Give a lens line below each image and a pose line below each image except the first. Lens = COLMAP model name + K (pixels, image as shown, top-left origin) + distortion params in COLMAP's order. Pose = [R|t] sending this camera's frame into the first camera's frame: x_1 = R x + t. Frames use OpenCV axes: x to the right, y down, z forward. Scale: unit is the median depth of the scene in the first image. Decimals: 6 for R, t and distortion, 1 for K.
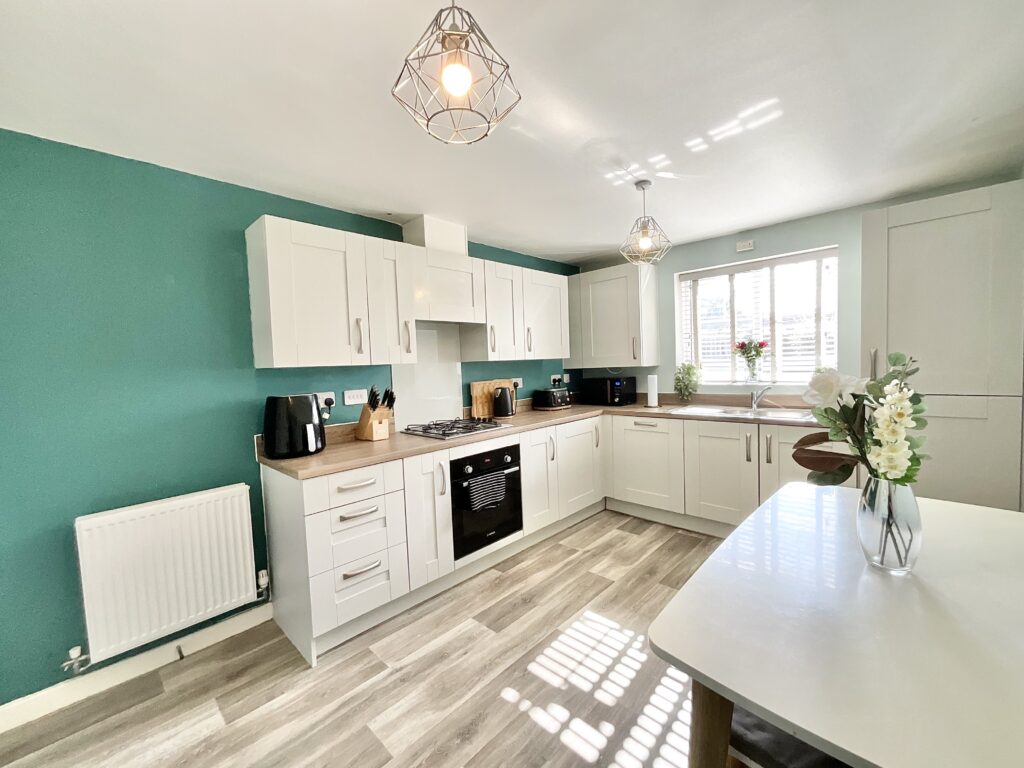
lens RADIAL K [[423.5, 0, 511.2], [0, 423.5, 381.4], [0, 0, 1]] dist [-0.007821, 0.001961]
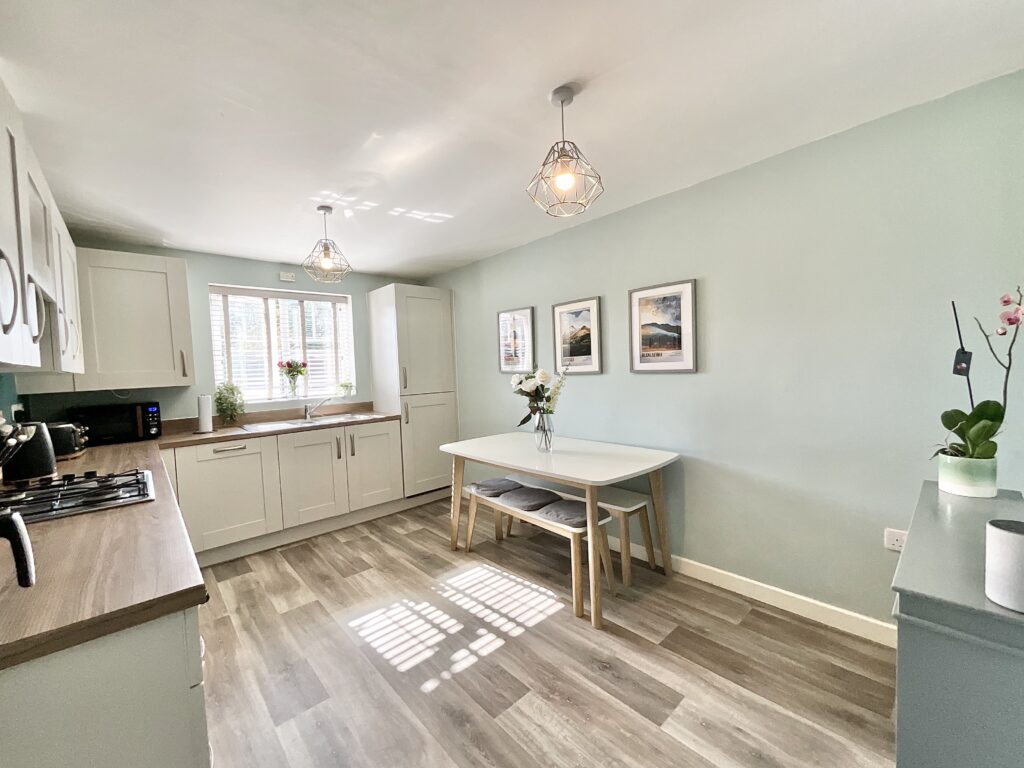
lens RADIAL K [[423.5, 0, 516.1], [0, 423.5, 383.3], [0, 0, 1]] dist [-0.007821, 0.001961]
pose [[0.047433, -0.001664, 0.998873, -0.708567], [0.078885, 0.996882, -0.002085, 0.017640], [-0.995755, 0.078895, 0.047417, 0.472792]]
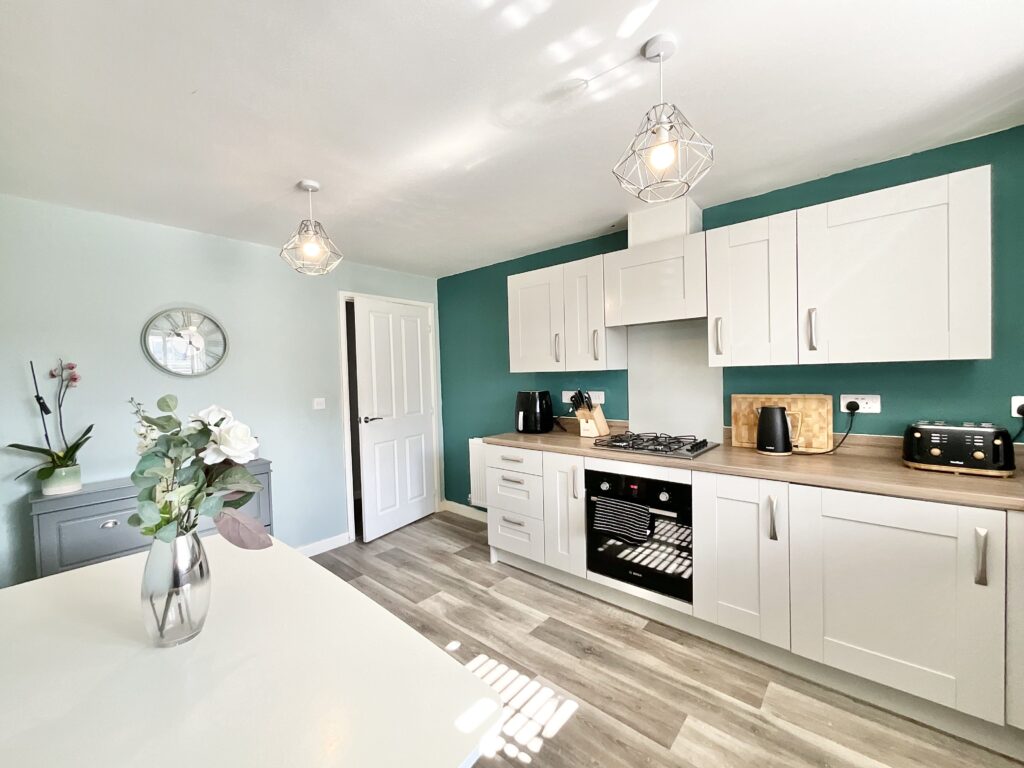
lens RADIAL K [[423.5, 0, 508.4], [0, 423.5, 381.1], [0, 0, 1]] dist [-0.007821, 0.001961]
pose [[0.028207, 0.058692, -0.997878, 0.817836], [-0.016564, 0.998165, 0.058241, -0.074427], [0.999465, 0.014886, 0.029127, 0.765338]]
